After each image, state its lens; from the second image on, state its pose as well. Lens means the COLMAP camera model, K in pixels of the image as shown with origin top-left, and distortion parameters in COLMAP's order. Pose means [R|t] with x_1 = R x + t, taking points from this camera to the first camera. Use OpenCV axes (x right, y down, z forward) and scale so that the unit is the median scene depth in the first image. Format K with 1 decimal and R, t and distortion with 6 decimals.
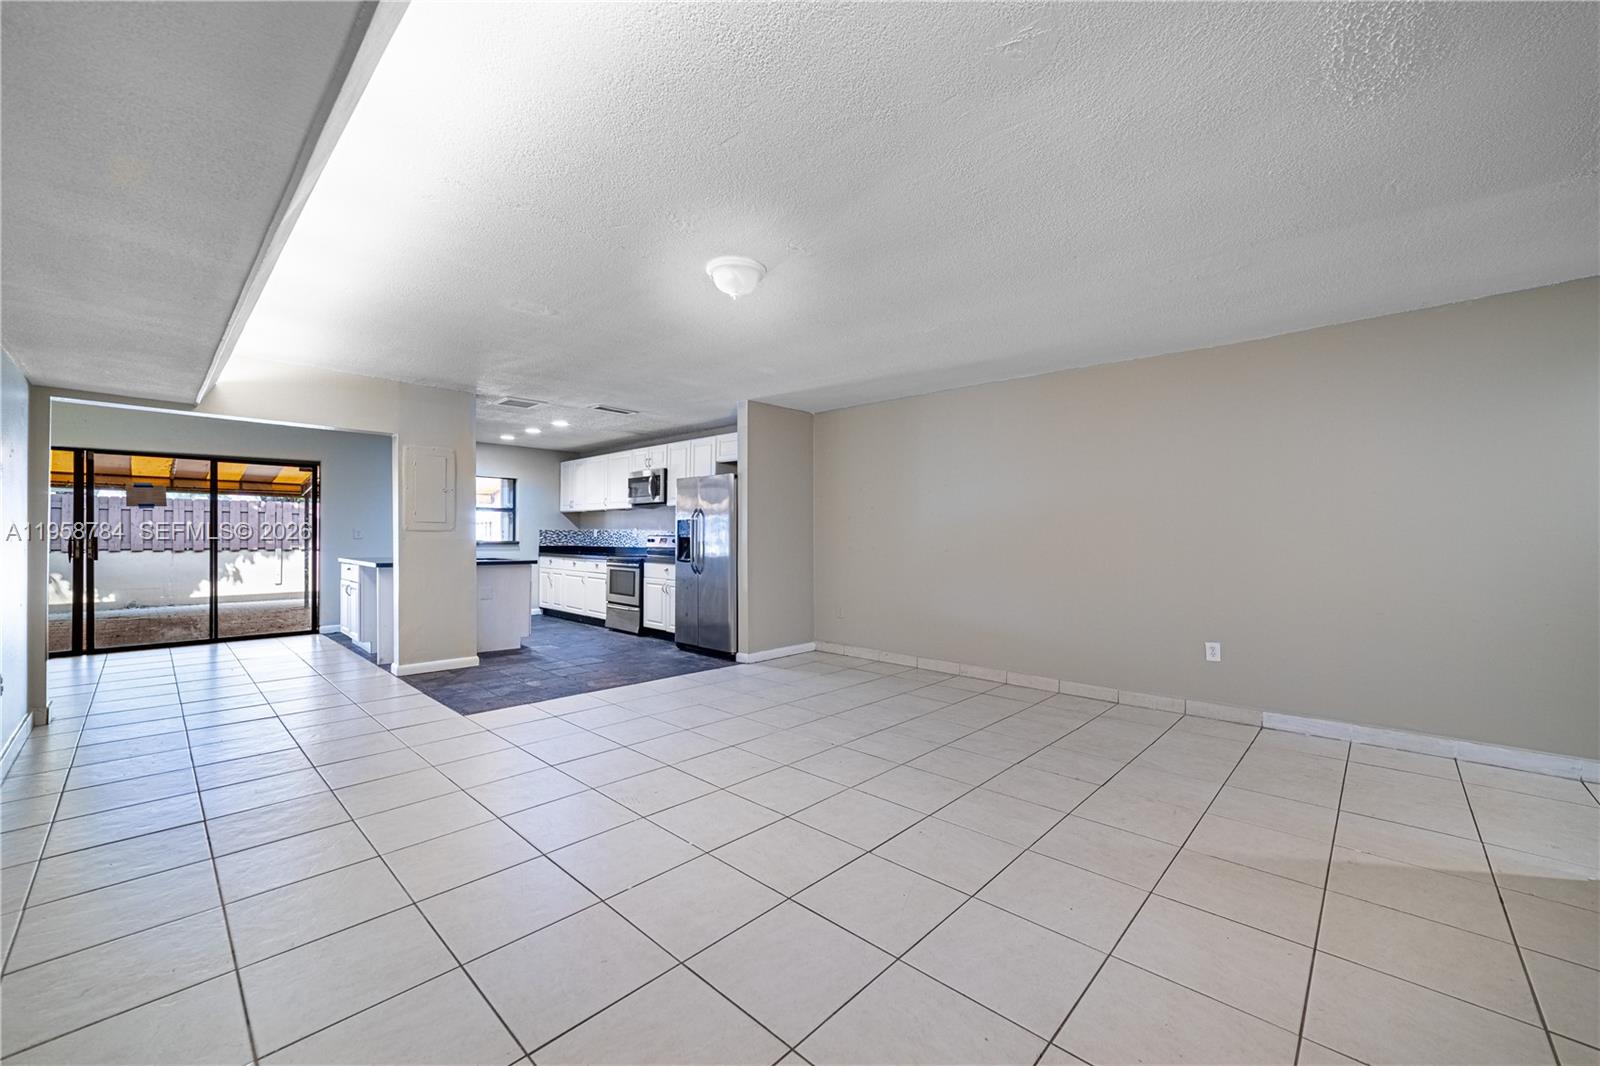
lens RADIAL K [[619.2, 0, 801.2], [0, 619.2, 544.4], [0, 0, 1]] dist [-0.001035, 0.000167]
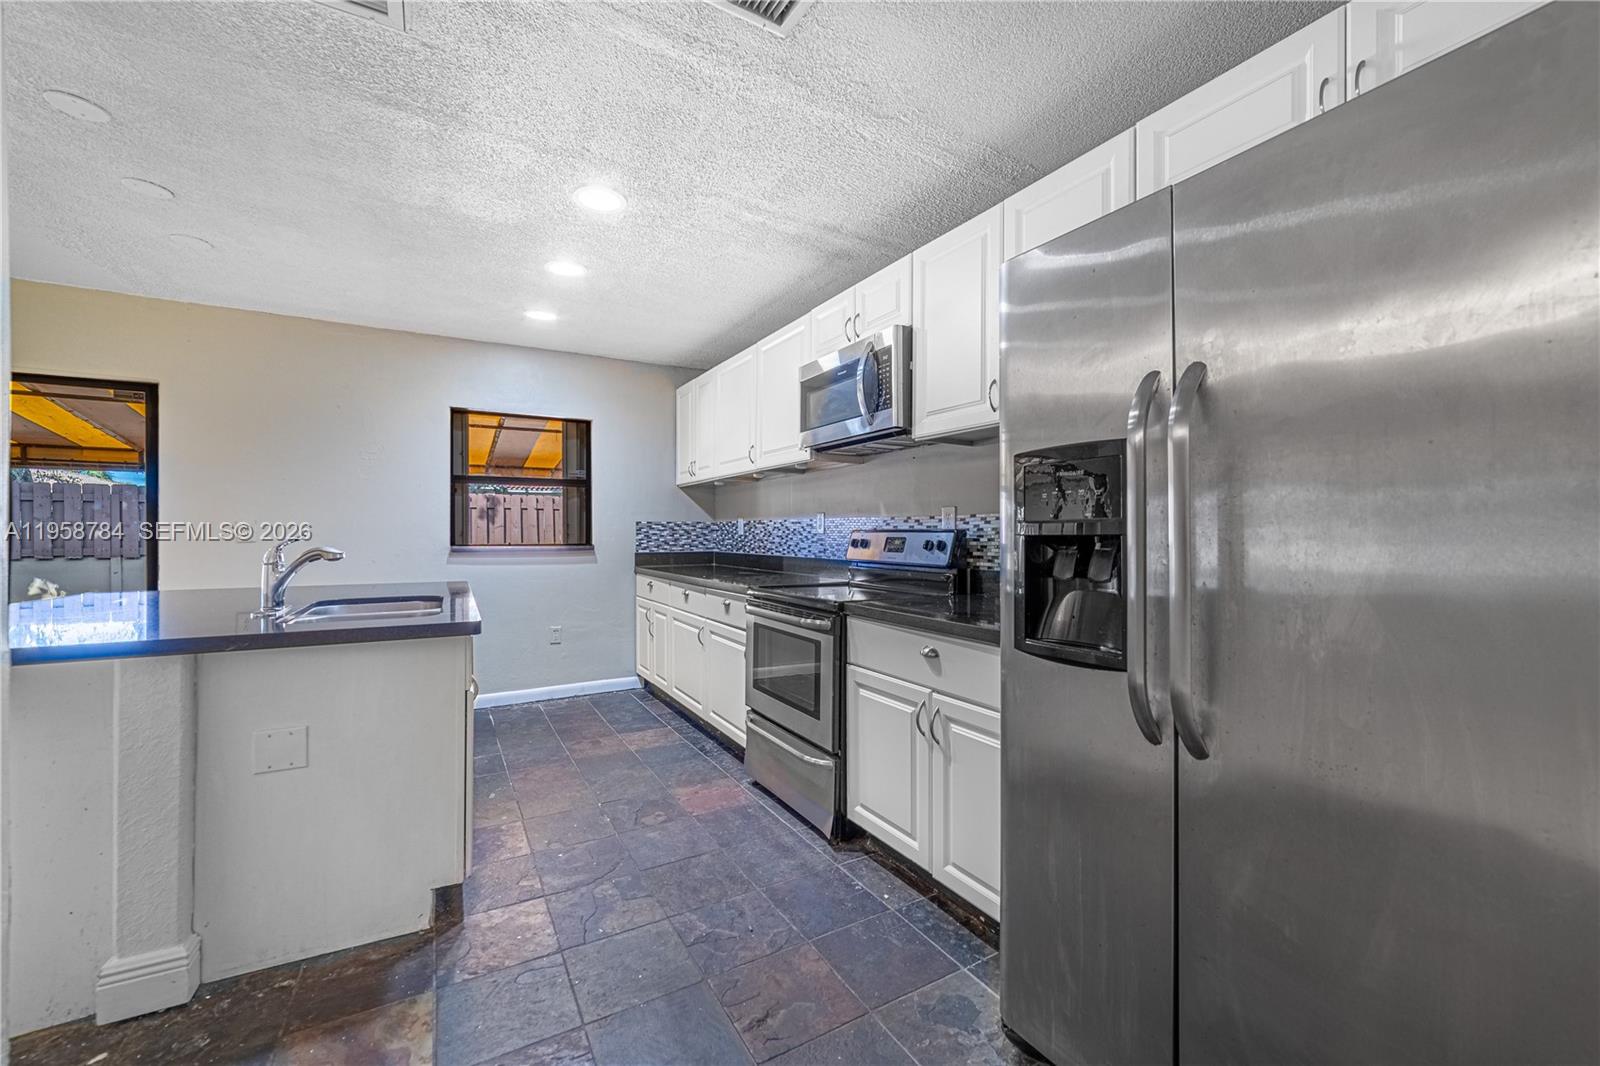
lens RADIAL K [[642.0, 0, 811.8], [0, 642.0, 548.4], [0, 0, 1]] dist [-0.006692, 0.001053]
pose [[0.962794, -0.004017, -0.270205, -0.165860], [0.007786, 0.999887, 0.012878, -0.008560], [0.270123, -0.014503, 0.962717, 0.617512]]
